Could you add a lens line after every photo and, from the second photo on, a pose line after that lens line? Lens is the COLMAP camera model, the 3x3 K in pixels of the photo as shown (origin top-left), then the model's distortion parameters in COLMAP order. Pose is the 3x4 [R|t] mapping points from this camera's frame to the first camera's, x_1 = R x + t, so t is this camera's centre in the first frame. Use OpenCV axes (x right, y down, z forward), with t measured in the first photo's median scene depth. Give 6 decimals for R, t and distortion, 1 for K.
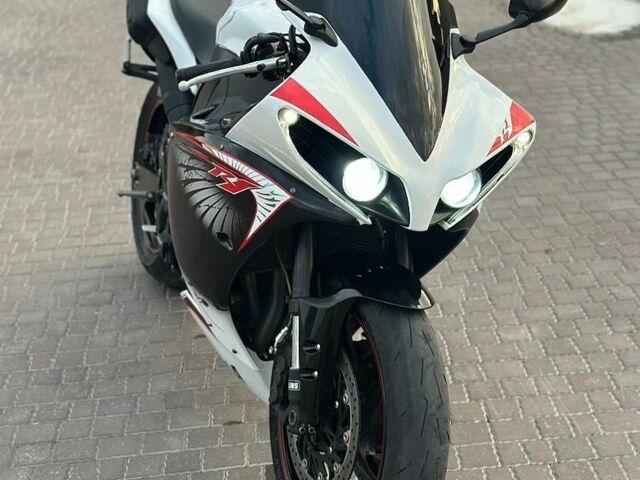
lens RADIAL K [[1194.7, 0, 320.6], [0, 1194.7, 250.1], [0, 0, 1]] dist [0.142533, 0.167907]
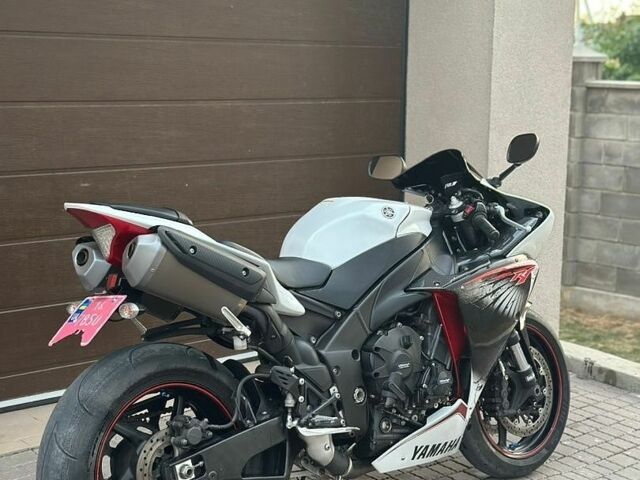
lens RADIAL K [[1194.7, 0, 320.6], [0, 1194.7, 250.1], [0, 0, 1]] dist [0.142533, 0.167907]
pose [[-0.366332, -0.149210, 0.918443, -1.571177], [0.335826, 0.899329, 0.280052, -0.681753], [-0.867768, 0.411029, -0.279344, 1.752291]]
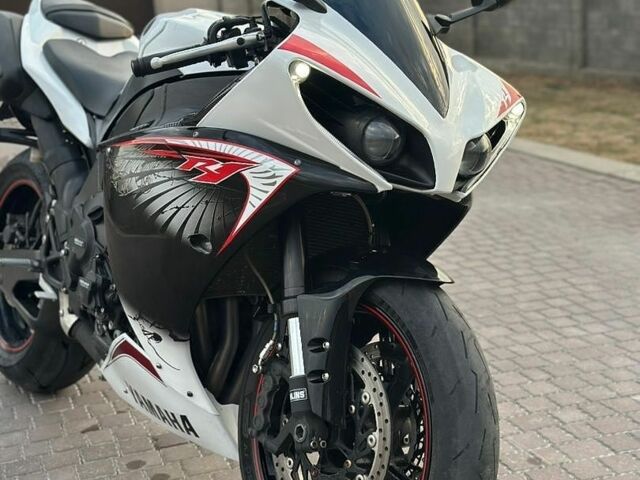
lens RADIAL K [[1194.7, 0, 320.6], [0, 1194.7, 250.1], [0, 0, 1]] dist [0.142533, 0.167907]
pose [[0.966902, -0.048866, 0.250423, -0.227903], [0.094356, 0.980390, -0.173008, 0.167056], [-0.237058, 0.190911, 0.952553, 0.144450]]
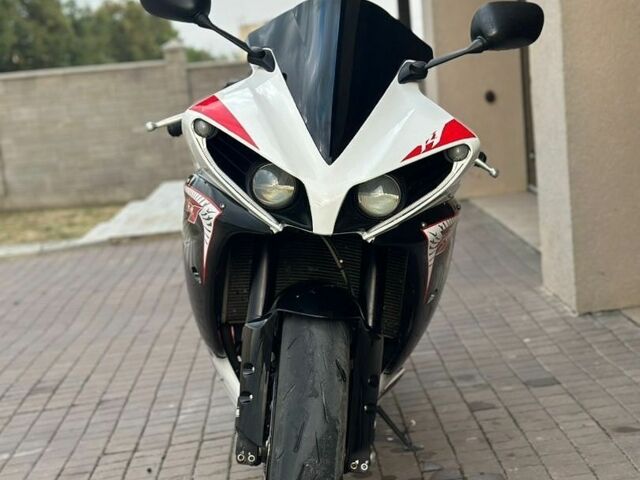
lens RADIAL K [[1194.7, 0, 320.6], [0, 1194.7, 250.1], [0, 0, 1]] dist [0.142533, 0.167907]
pose [[0.941989, -0.025567, -0.334669, 0.385261], [-0.044632, 0.978699, -0.200392, 0.182441], [0.332663, 0.203704, 0.920782, 0.089139]]
